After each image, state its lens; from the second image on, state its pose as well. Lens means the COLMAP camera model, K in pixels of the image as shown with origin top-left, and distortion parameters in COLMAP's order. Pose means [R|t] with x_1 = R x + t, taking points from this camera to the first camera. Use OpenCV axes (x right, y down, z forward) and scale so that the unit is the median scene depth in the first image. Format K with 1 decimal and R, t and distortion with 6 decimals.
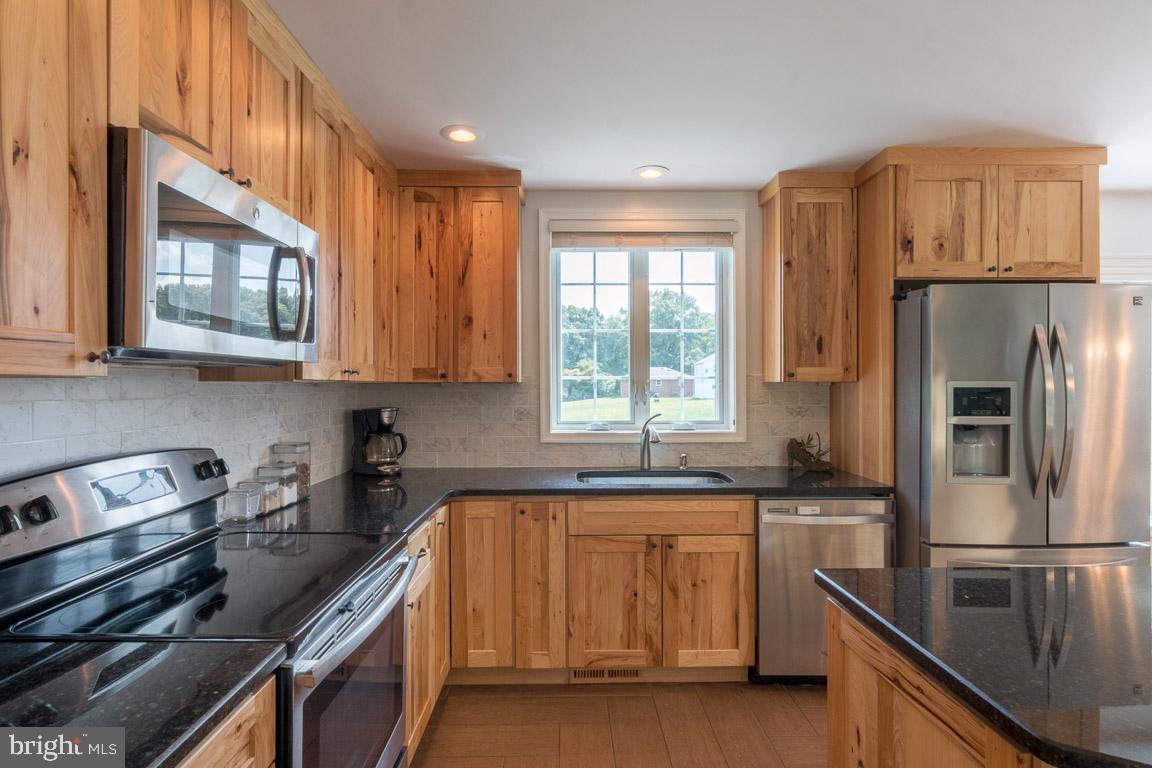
lens RADIAL K [[580.1, 0, 576.0], [0, 580.1, 384.0], [0, 0, 1]] dist [-0.003722, 0.000176]
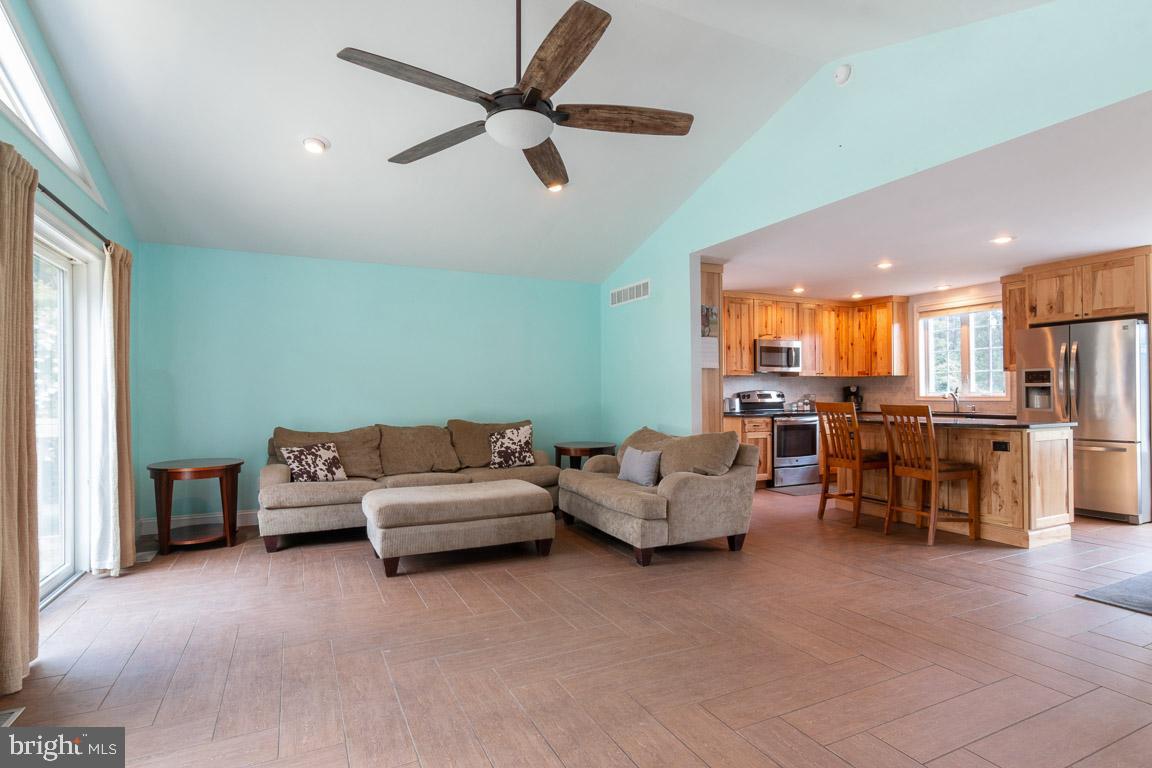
lens RADIAL K [[583.9, 0, 576.0], [0, 583.9, 384.0], [0, 0, 1]] dist [0.001206, 0.000810]
pose [[0.422109, -0.017461, -0.906377, 1.880885], [0.006582, 0.999847, -0.016197, 0.077524], [0.906521, 0.000871, 0.422160, -1.581985]]
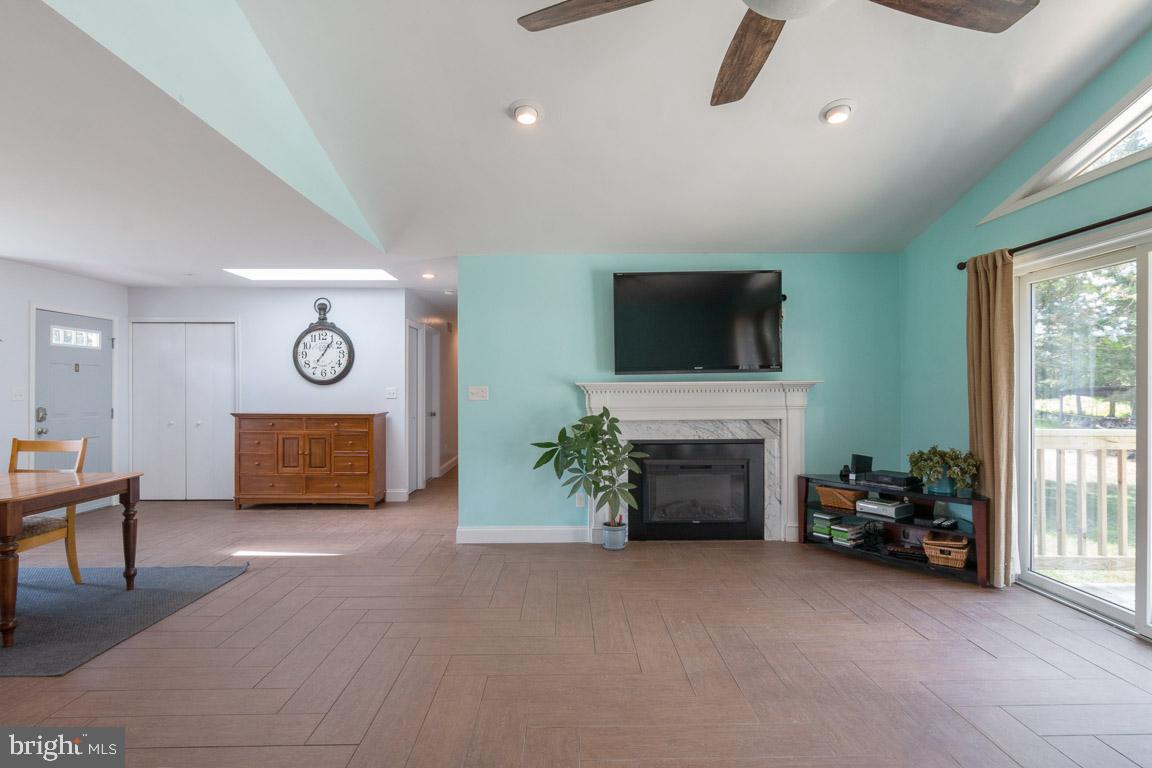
lens RADIAL K [[593.0, 0, 570.9], [0, 593.0, 368.8], [0, 0, 1]] dist [0.000626, -0.000043]
pose [[-0.007331, 0.030114, 0.999520, 0.097493], [-0.000077, 0.999546, -0.030116, 0.019502], [-0.999973, -0.000298, -0.007325, -0.924285]]
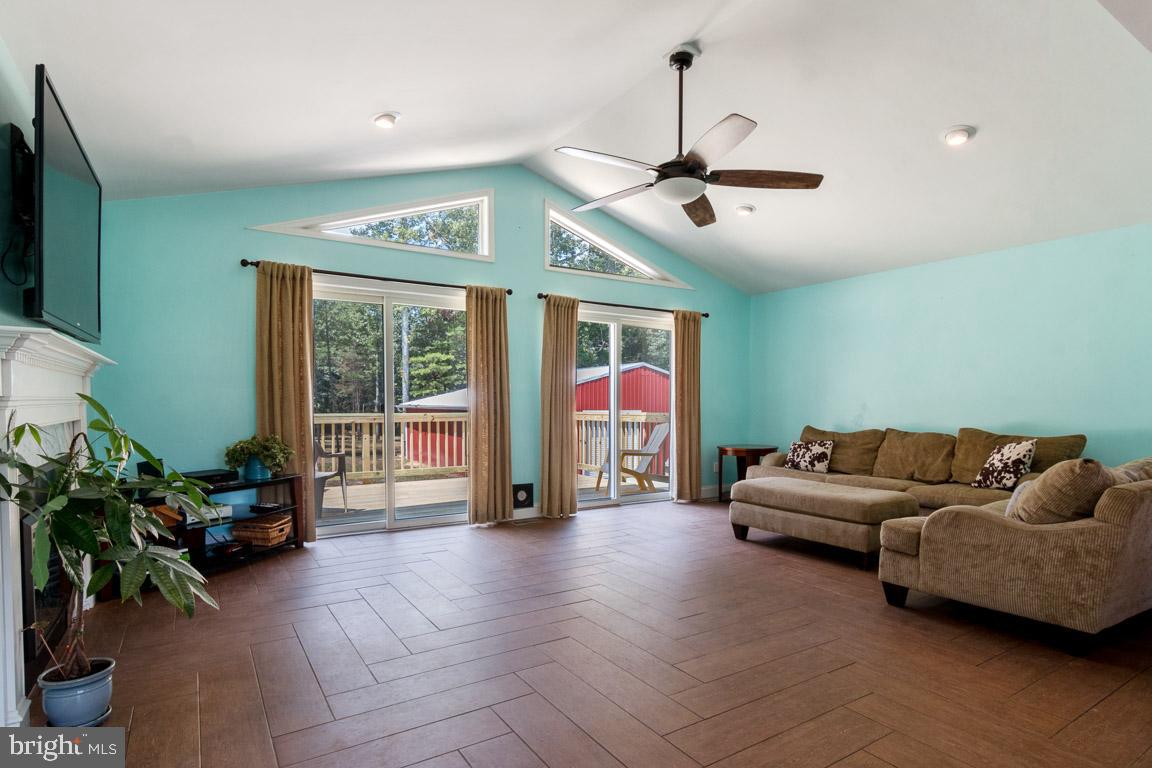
lens RADIAL K [[586.9, 0, 581.7], [0, 586.9, 400.6], [0, 0, 1]] dist [0.002666, 0.000698]
pose [[-0.845078, -0.004124, -0.534627, 1.821162], [-0.000111, 0.999972, -0.007538, 0.095257], [0.534643, -0.006311, -0.845054, -0.039956]]
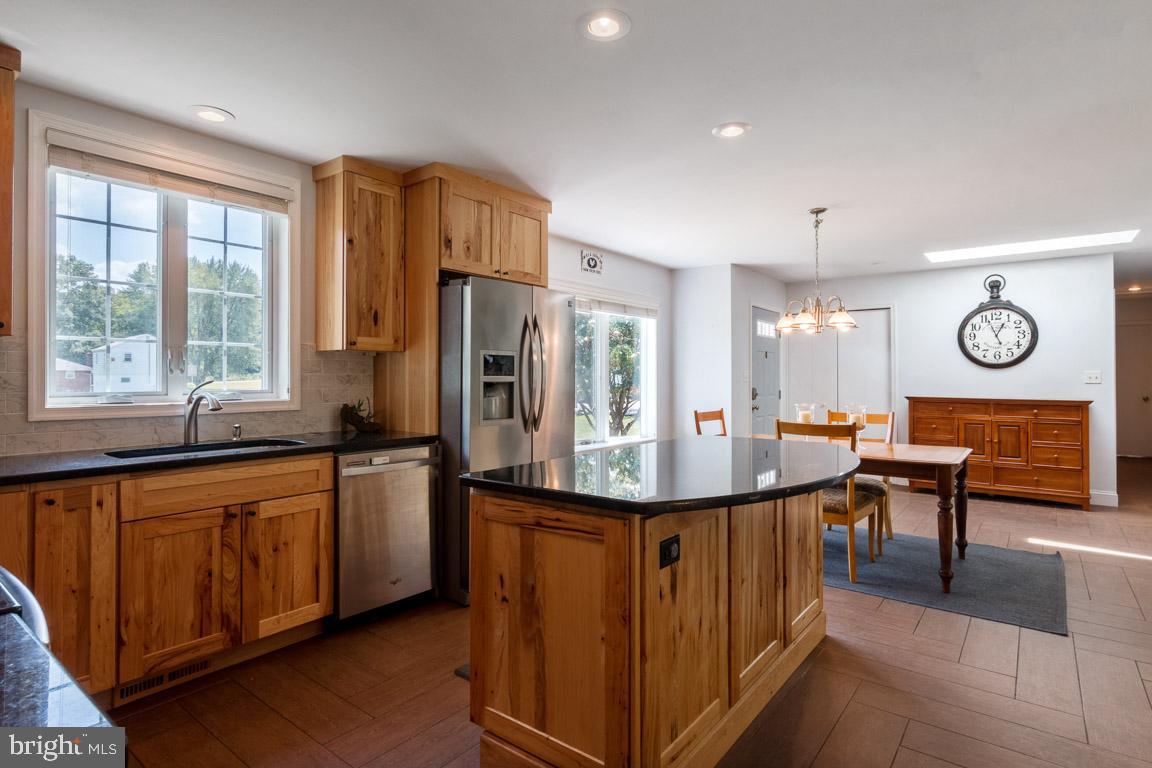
lens RADIAL K [[593.0, 0, 570.9], [0, 593.0, 368.8], [0, 0, 1]] dist [0.000626, -0.000043]
pose [[0.632188, 0.013384, 0.774699, -0.258597], [-0.001644, 0.999872, -0.015933, 0.054794], [-0.774813, 0.008799, 0.632129, -0.025315]]
